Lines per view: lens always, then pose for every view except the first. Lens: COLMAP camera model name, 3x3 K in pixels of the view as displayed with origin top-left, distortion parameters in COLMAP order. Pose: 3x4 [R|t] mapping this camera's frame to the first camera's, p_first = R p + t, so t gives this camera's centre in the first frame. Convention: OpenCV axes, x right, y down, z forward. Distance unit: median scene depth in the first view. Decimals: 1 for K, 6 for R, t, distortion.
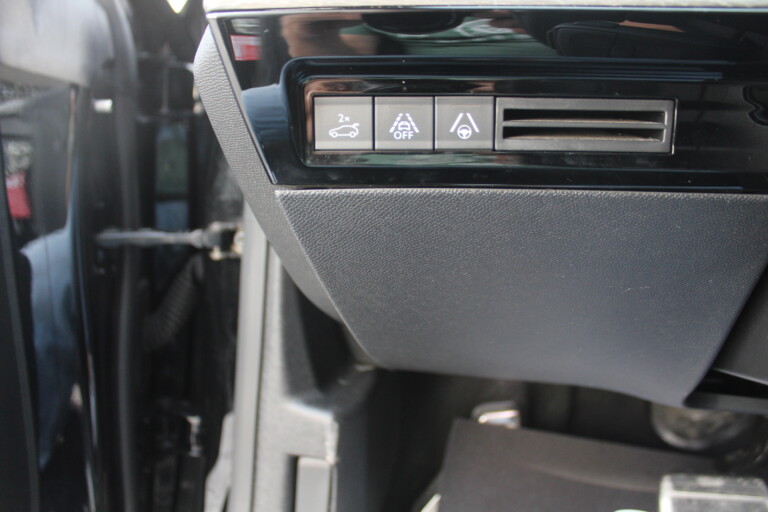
lens RADIAL K [[658.3, 0, 384.0], [0, 658.3, 256.0], [0, 0, 1]] dist [-0.174758, 0.178728]
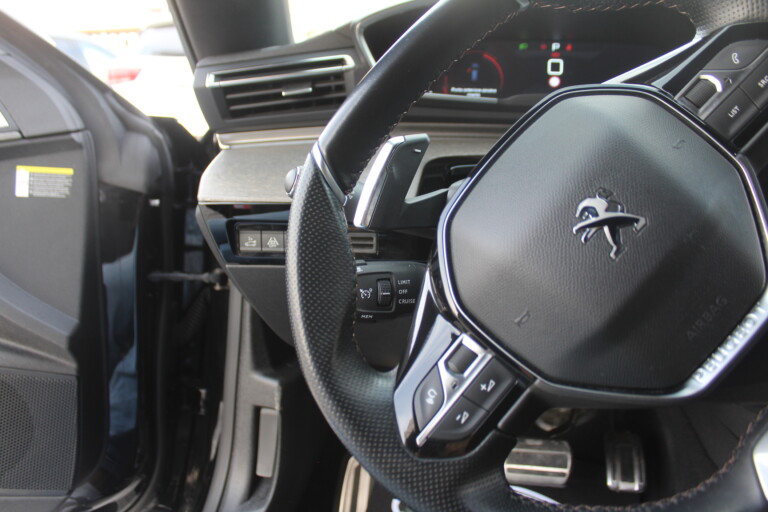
lens RADIAL K [[642.8, 0, 379.7], [0, 642.8, 248.5], [0, 0, 1]] dist [-0.169645, 0.153895]
pose [[0.998593, 0.015929, -0.050579, 0.256144], [-0.018865, 0.998131, -0.058123, -0.015879], [0.049558, 0.058996, 0.997027, -0.660345]]
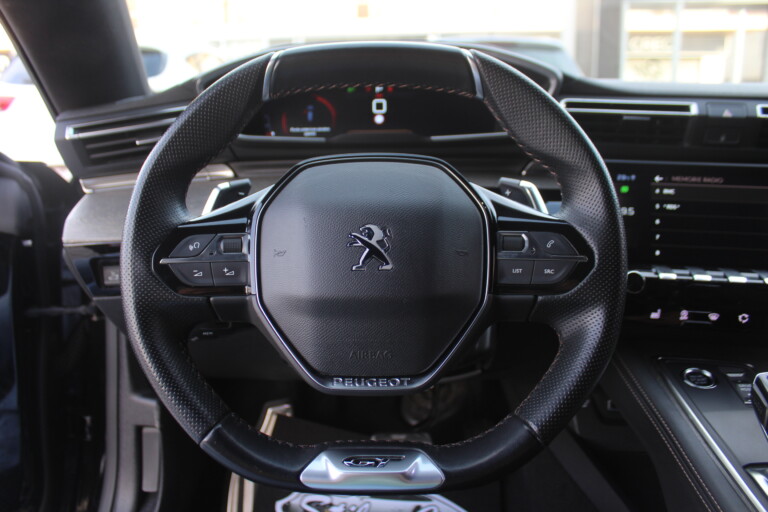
lens RADIAL K [[642.8, 0, 379.7], [0, 642.8, 248.5], [0, 0, 1]] dist [-0.169645, 0.153895]
pose [[0.992996, -0.048157, 0.107892, 0.367013], [0.056821, 0.995275, -0.078729, -0.014773], [-0.103591, 0.084308, 0.991040, -0.849609]]
